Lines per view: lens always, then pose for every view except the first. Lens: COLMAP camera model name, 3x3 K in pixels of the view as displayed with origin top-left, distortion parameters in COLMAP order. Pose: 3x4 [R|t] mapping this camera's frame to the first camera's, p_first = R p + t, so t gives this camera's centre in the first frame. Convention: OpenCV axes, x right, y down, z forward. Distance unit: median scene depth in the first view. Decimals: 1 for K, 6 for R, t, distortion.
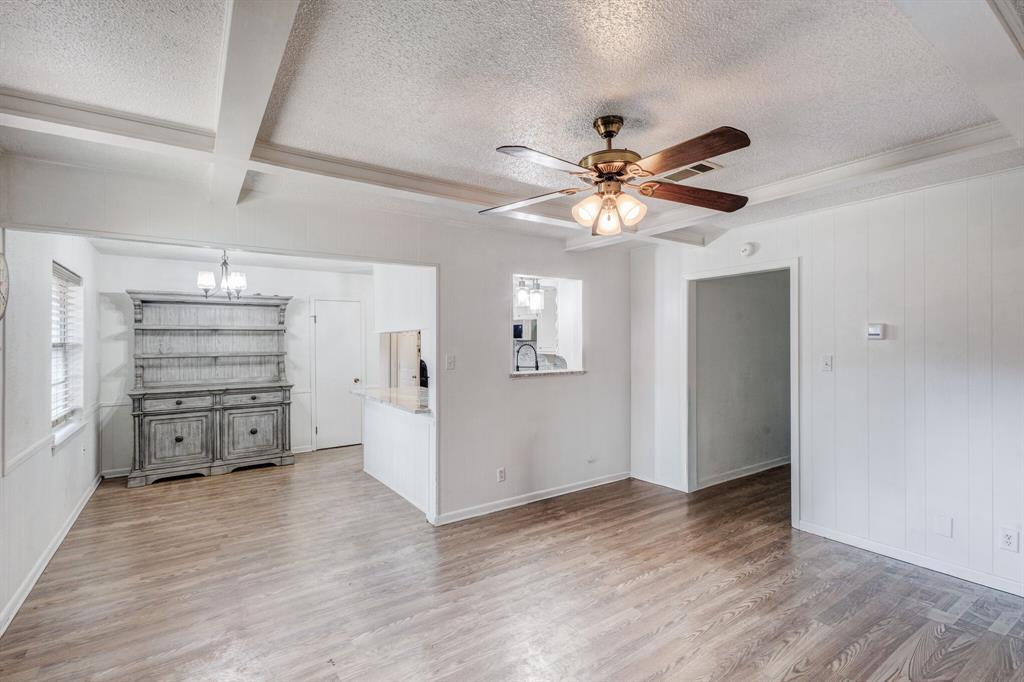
lens RADIAL K [[468.3, 0, 512.5], [0, 468.3, 339.6], [0, 0, 1]] dist [0.012795, -0.004796]
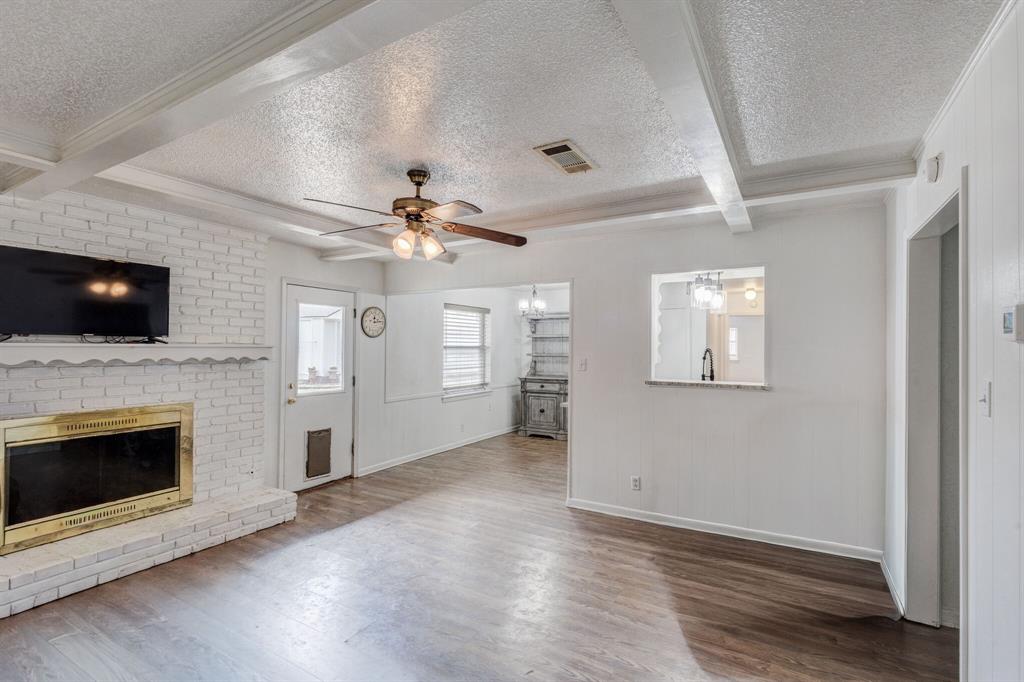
lens RADIAL K [[468.3, 0, 512.4], [0, 468.3, 339.8], [0, 0, 1]] dist [0.012795, -0.004796]
pose [[0.417271, -0.008094, -0.908746, 0.600515], [-0.001985, 0.999950, -0.009818, 0.000785], [0.908780, 0.005901, 0.417234, 0.285978]]
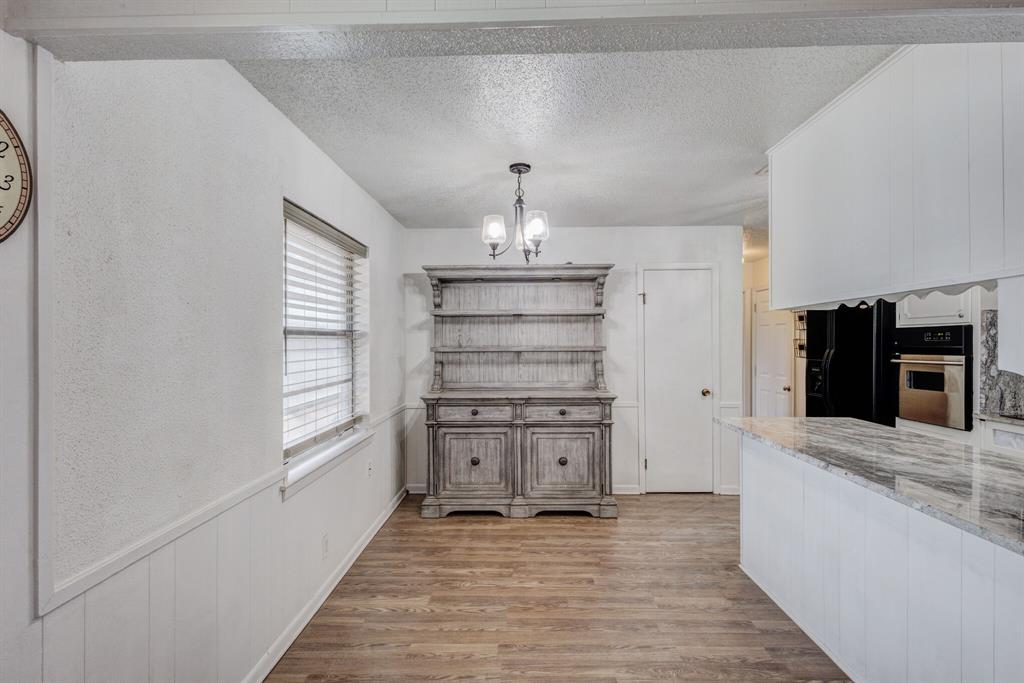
lens RADIAL K [[468.3, 0, 513.6], [0, 468.3, 343.0], [0, 0, 1]] dist [0.012795, -0.004796]
pose [[0.811531, 0.006799, -0.584270, -0.222434], [0.000836, 0.999918, 0.012796, 0.014198], [0.584309, -0.010872, 0.811458, 0.428804]]
